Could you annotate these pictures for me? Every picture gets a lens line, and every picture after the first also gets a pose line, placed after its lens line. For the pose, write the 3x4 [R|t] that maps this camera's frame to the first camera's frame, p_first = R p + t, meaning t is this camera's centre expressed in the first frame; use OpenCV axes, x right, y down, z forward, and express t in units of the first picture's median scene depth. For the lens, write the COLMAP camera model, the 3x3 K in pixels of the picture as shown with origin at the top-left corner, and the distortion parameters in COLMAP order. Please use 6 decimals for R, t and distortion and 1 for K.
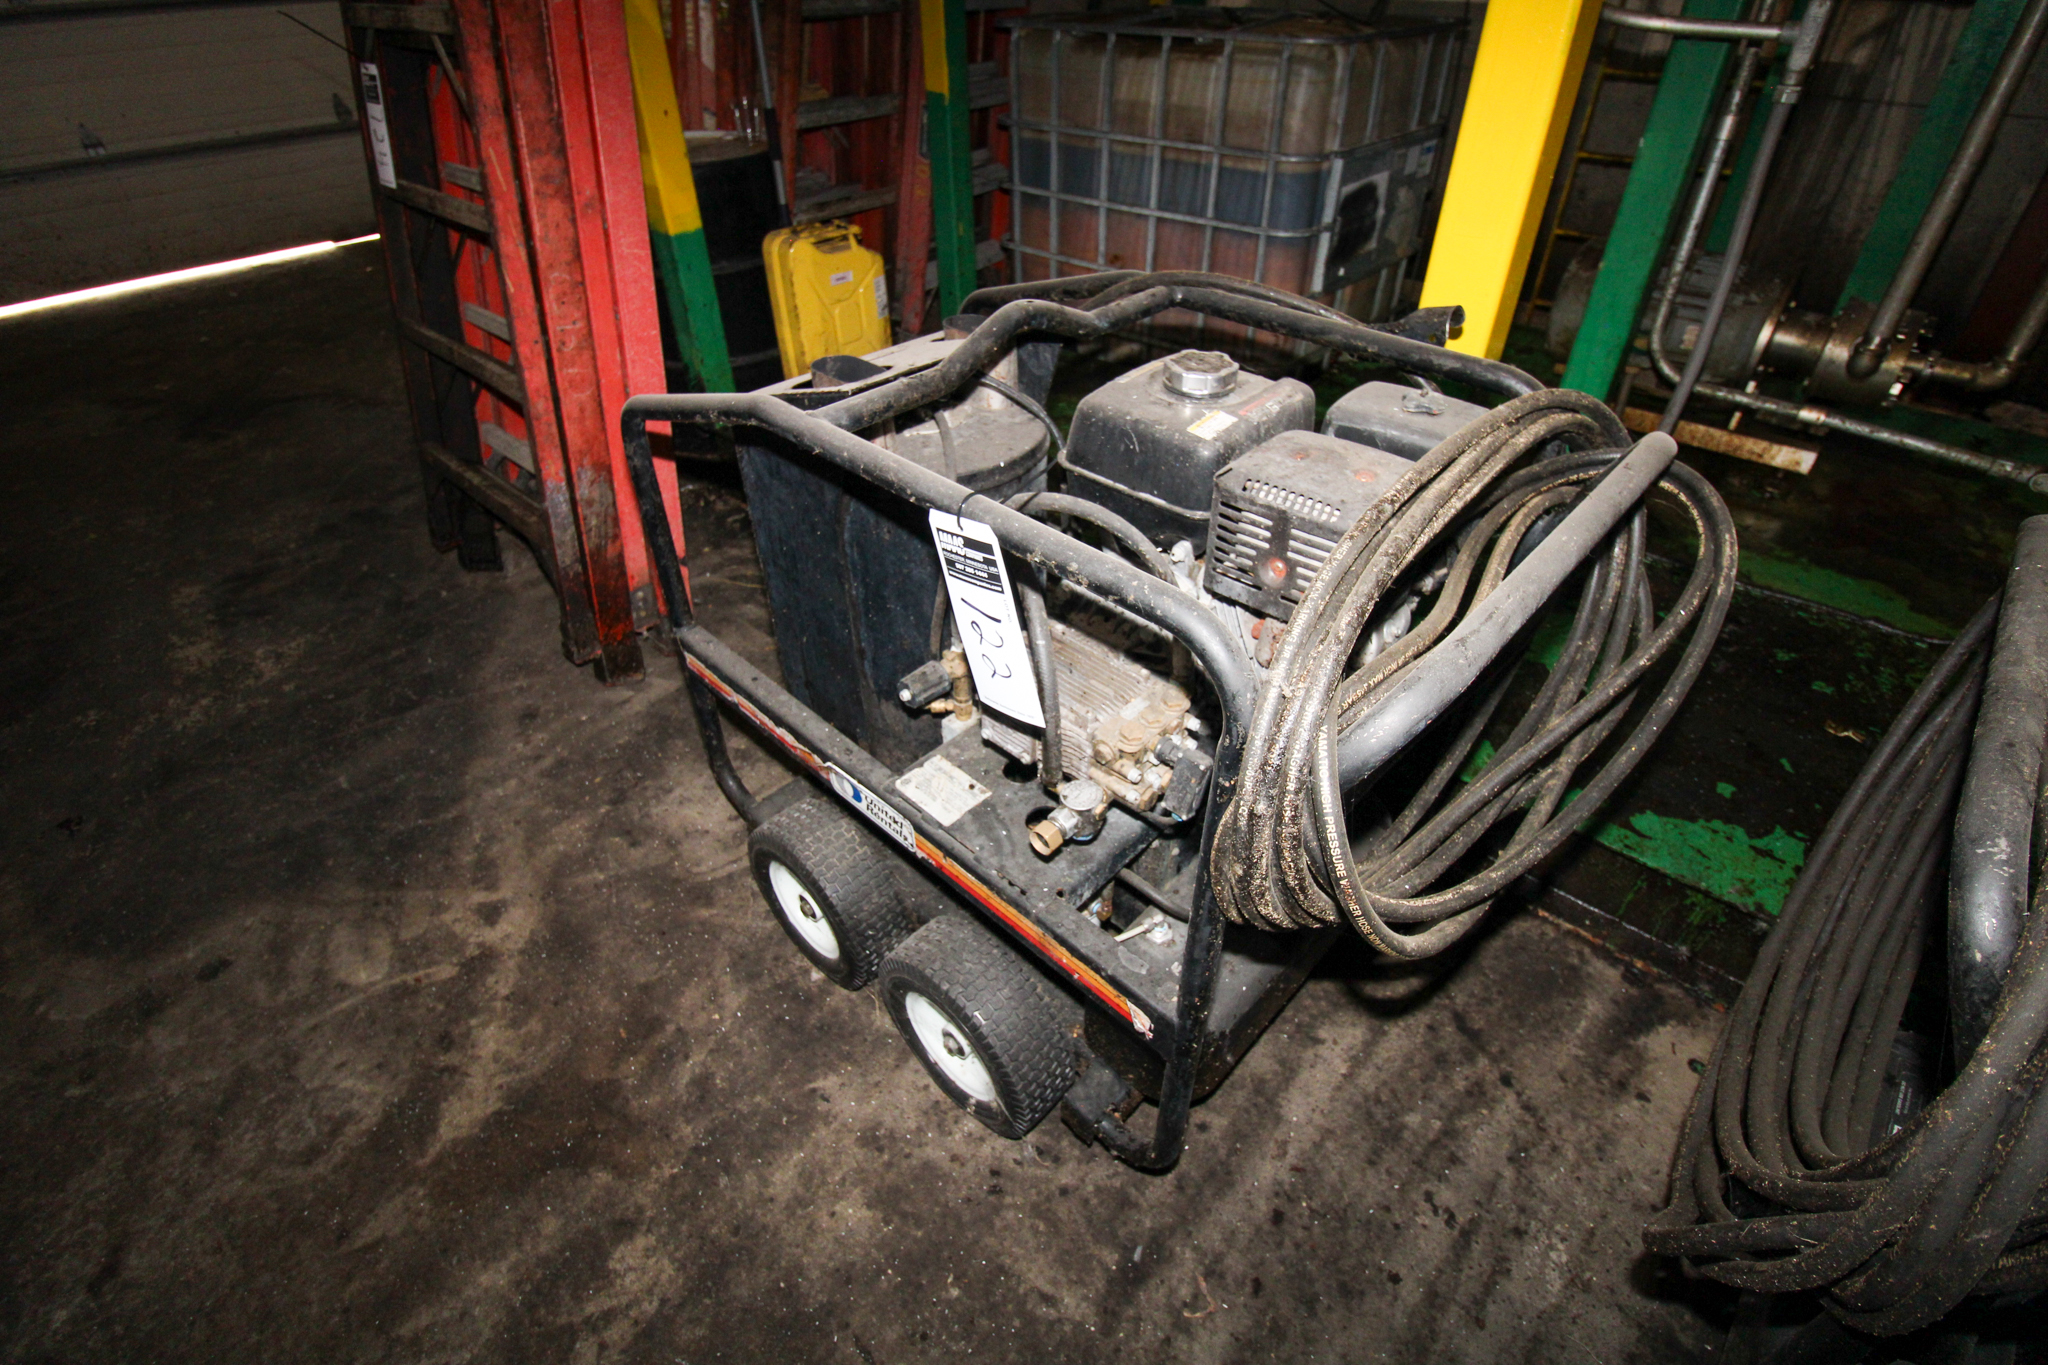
lens RADIAL K [[964.3, 0, 1023.2], [0, 964.3, 693.6], [0, 0, 1]] dist [-0.012527, -0.001810]
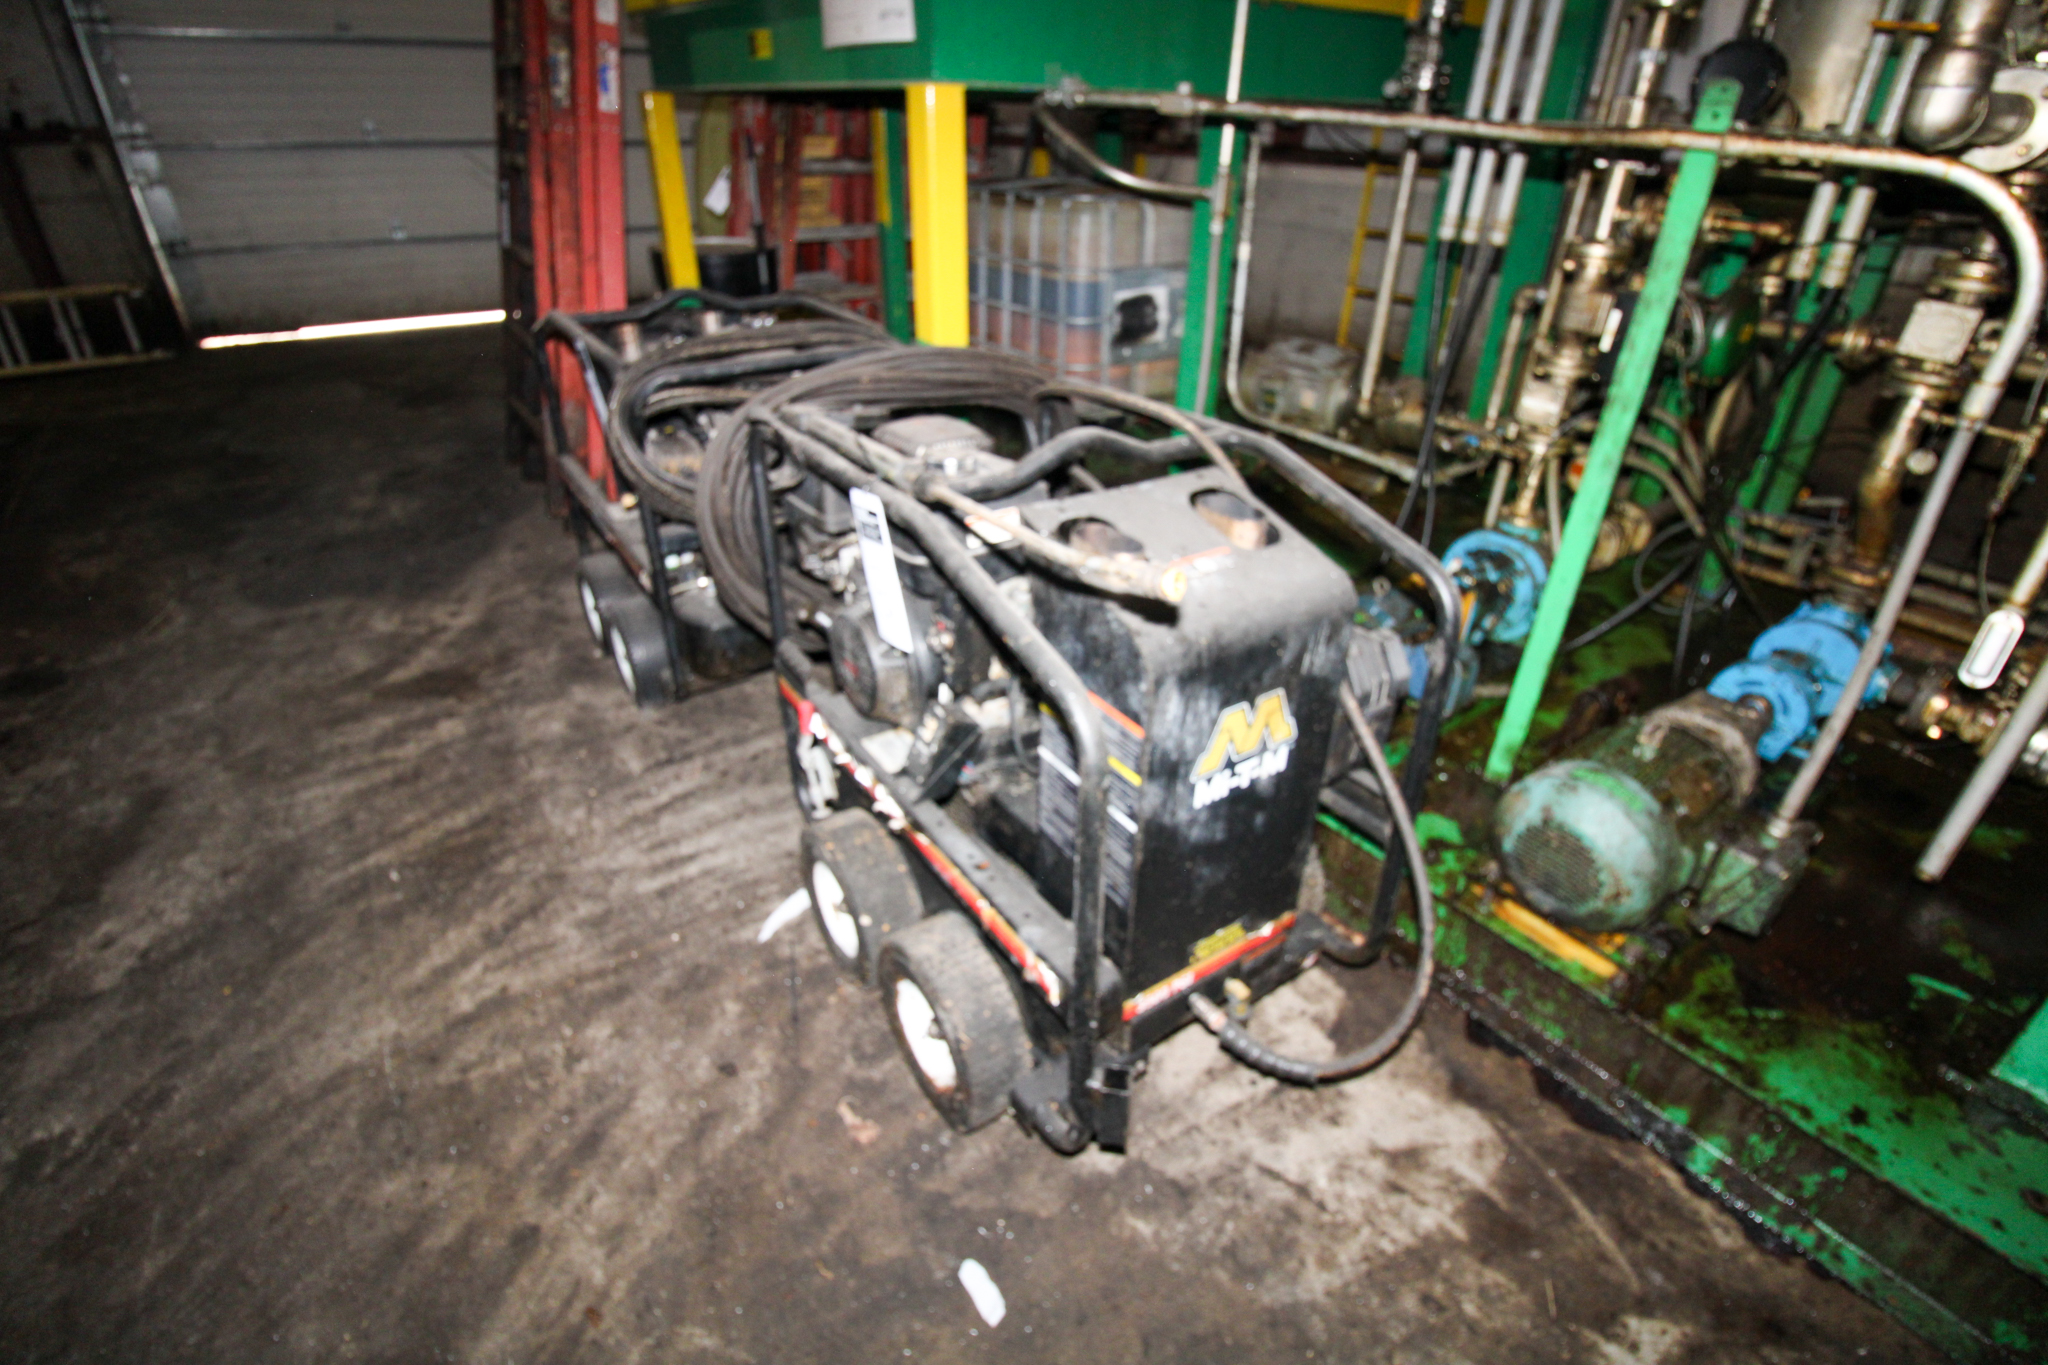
lens RADIAL K [[964.3, 0, 1026.0], [0, 964.3, 674.8], [0, 0, 1]] dist [-0.012527, -0.001810]
pose [[0.979958, 0.109475, -0.166424, 0.761731], [-0.133081, 0.981447, -0.138022, 0.419510], [0.148227, 0.157404, 0.976347, -0.551017]]
